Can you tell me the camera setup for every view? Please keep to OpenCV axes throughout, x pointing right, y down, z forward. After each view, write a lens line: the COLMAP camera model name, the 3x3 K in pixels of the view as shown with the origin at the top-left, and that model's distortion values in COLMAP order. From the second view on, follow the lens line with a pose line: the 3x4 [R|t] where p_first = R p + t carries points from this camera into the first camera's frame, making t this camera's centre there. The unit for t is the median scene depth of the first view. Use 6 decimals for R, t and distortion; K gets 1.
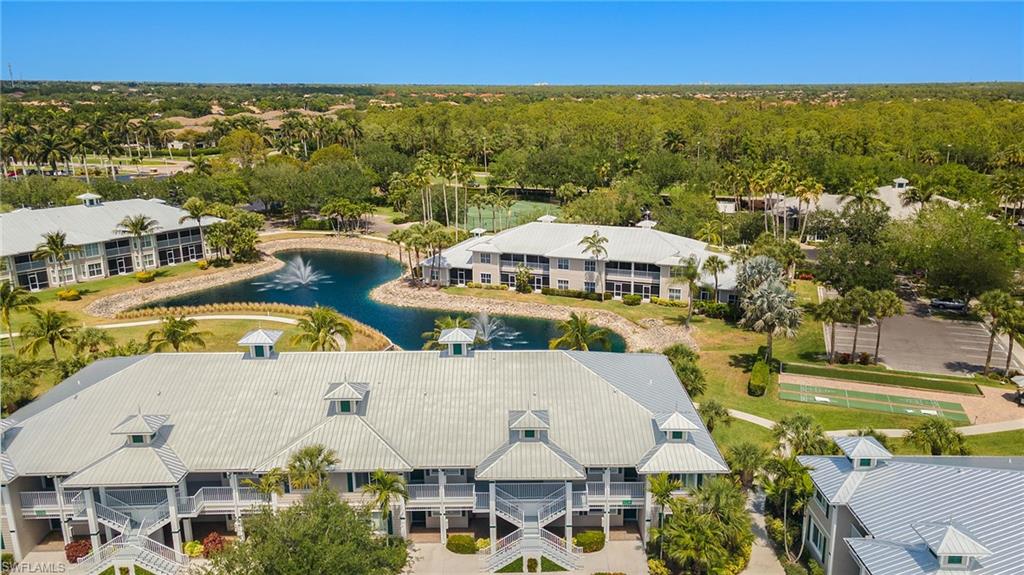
lens RADIAL K [[738.7, 0, 539.6], [0, 738.7, 288.1], [0, 0, 1]] dist [0.038330, -0.000162]
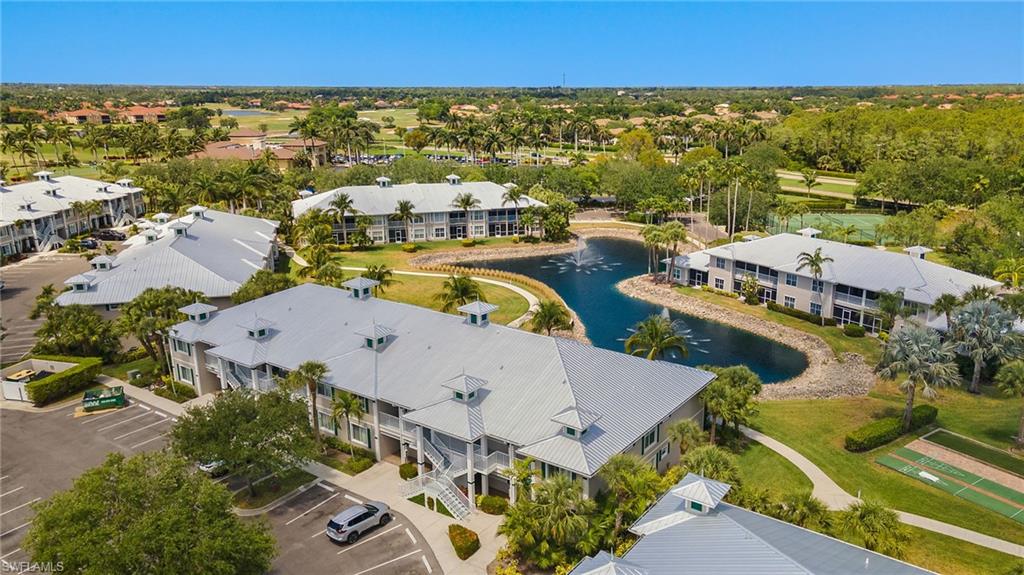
lens RADIAL K [[738.7, 0, 539.6], [0, 738.7, 288.1], [0, 0, 1]] dist [0.038330, -0.000162]
pose [[0.805749, 0.153009, -0.572151, 0.302195], [-0.154935, 0.986866, 0.045722, -0.015498], [0.571632, 0.051806, 0.818873, 0.054214]]
